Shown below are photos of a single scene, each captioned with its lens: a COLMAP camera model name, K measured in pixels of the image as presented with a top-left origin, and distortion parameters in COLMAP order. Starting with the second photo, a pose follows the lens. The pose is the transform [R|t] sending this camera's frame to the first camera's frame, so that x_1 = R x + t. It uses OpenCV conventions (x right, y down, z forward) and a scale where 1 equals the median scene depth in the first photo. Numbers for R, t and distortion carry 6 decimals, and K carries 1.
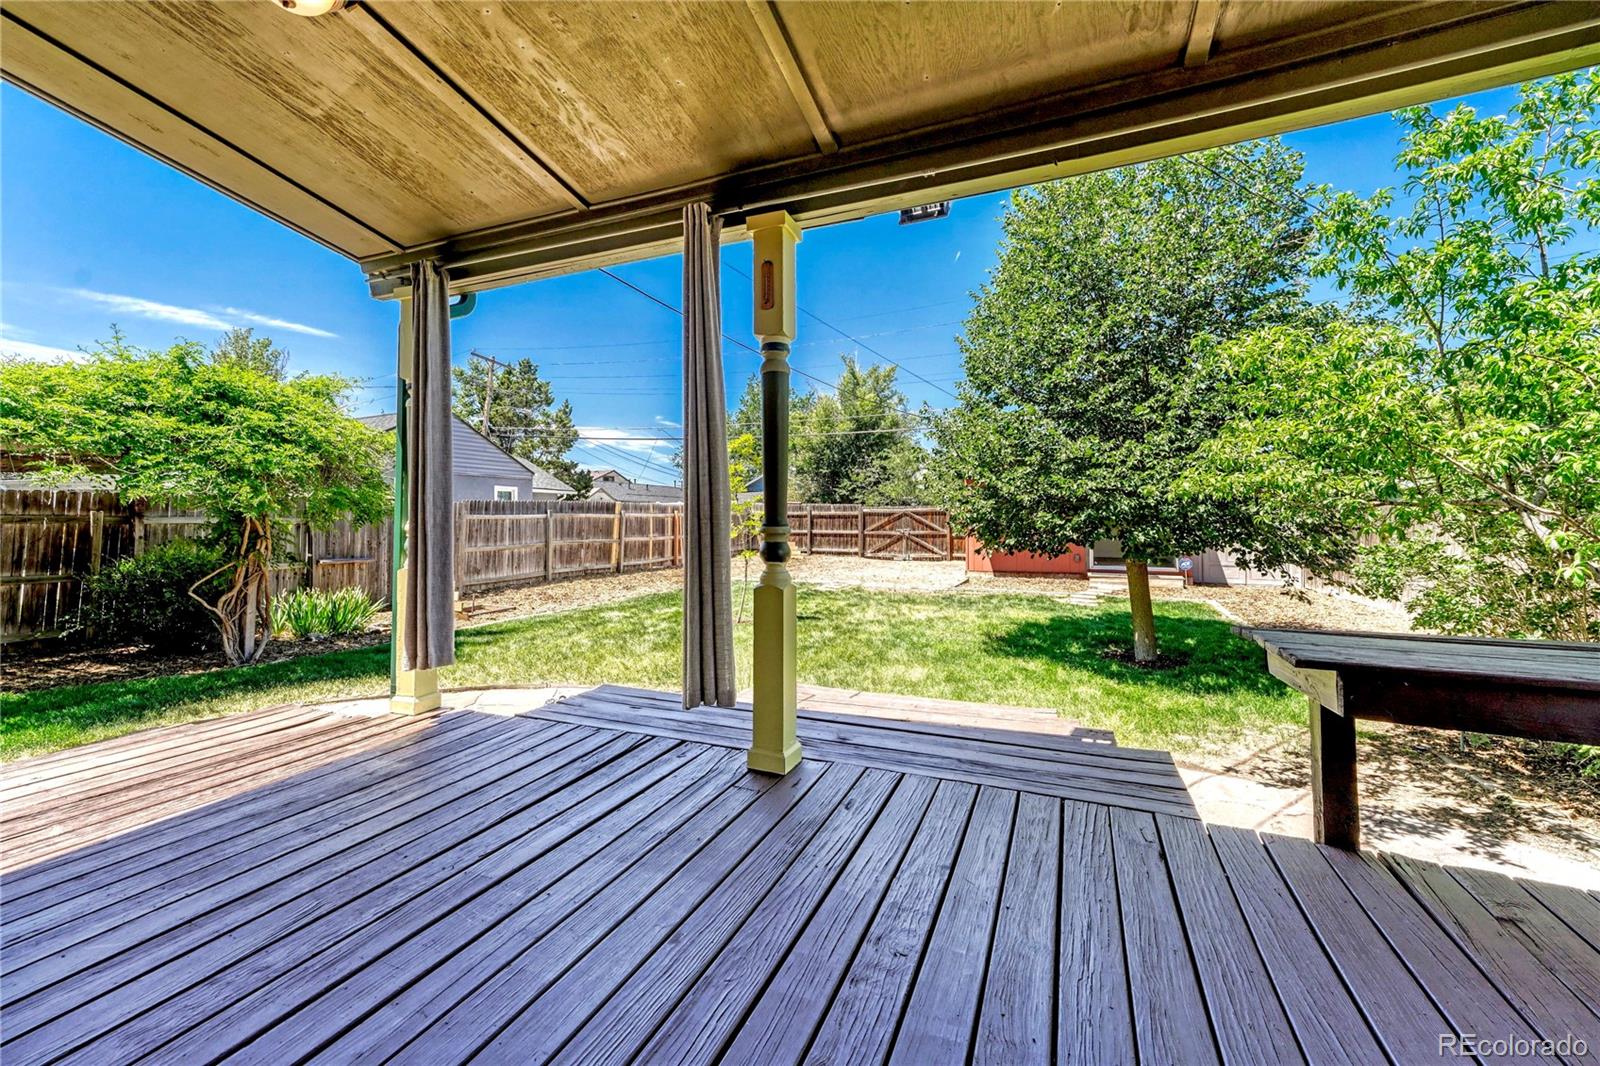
lens RADIAL K [[631.0, 0, 803.1], [0, 631.0, 510.5], [0, 0, 1]] dist [0.019348, 0.001107]
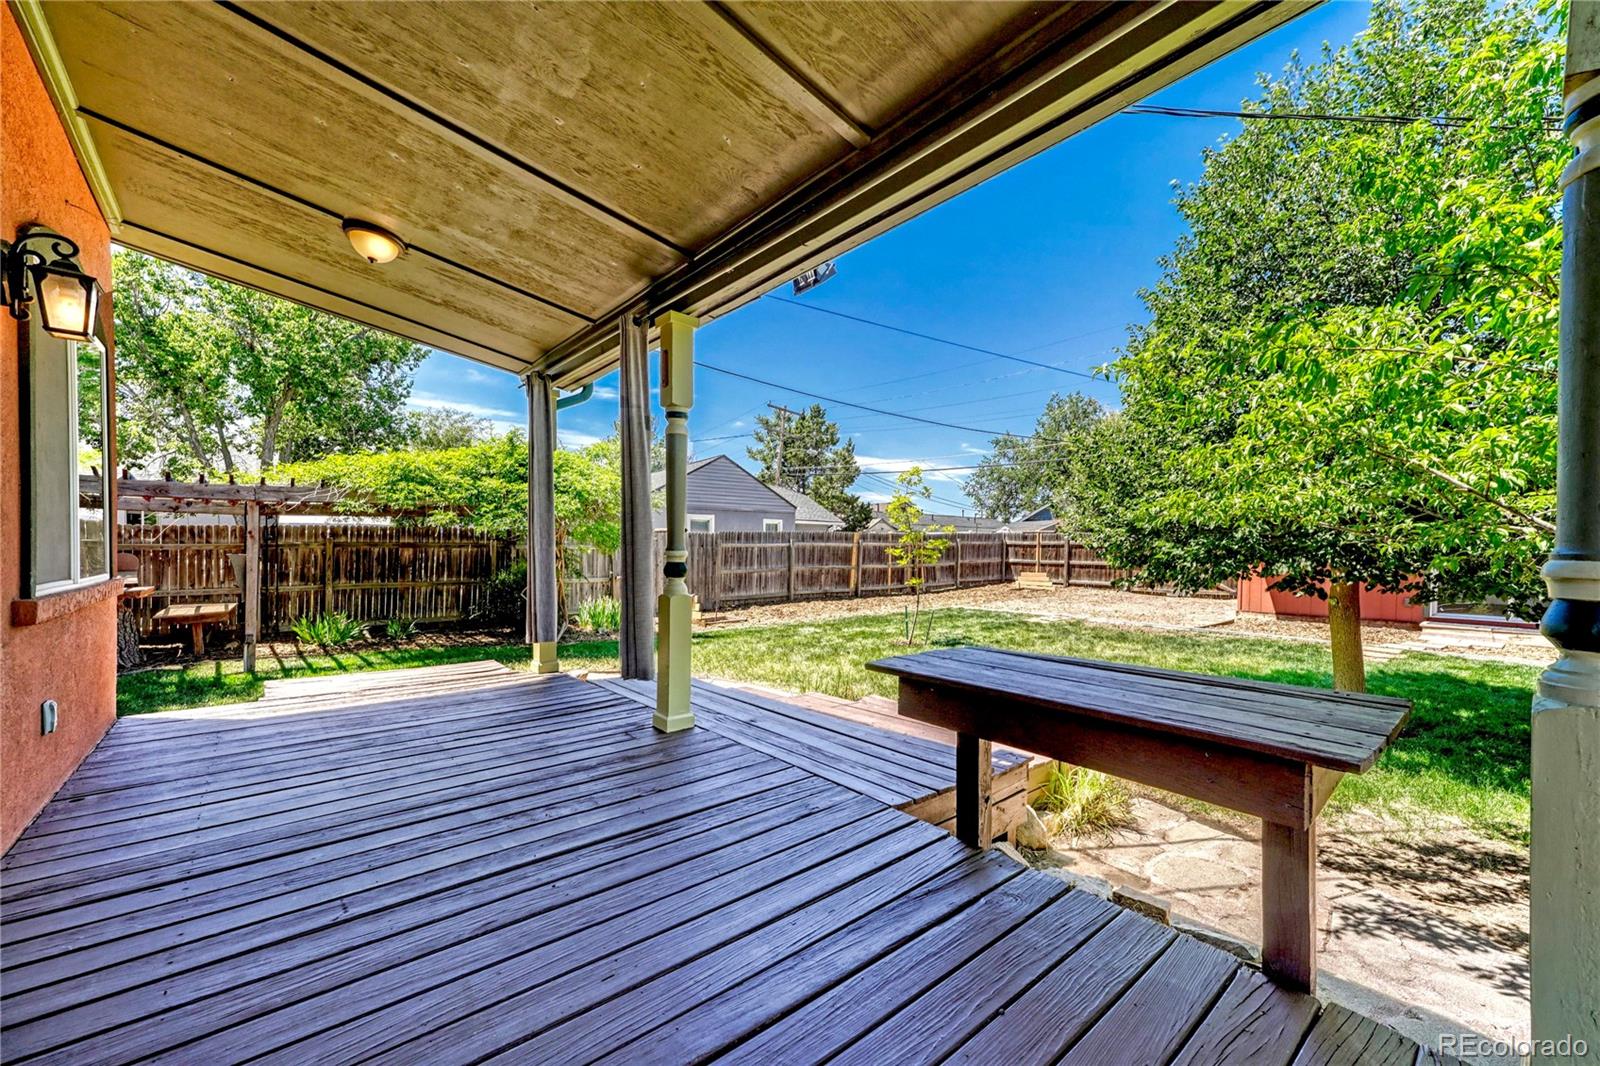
lens RADIAL K [[631.0, 0, 814.2], [0, 631.0, 561.3], [0, 0, 1]] dist [0.019348, 0.001107]
pose [[0.892110, 0.014075, -0.451599, 0.136745], [0.000890, 0.999458, 0.032908, 0.000825], [0.451817, -0.029759, 0.891614, -0.009052]]
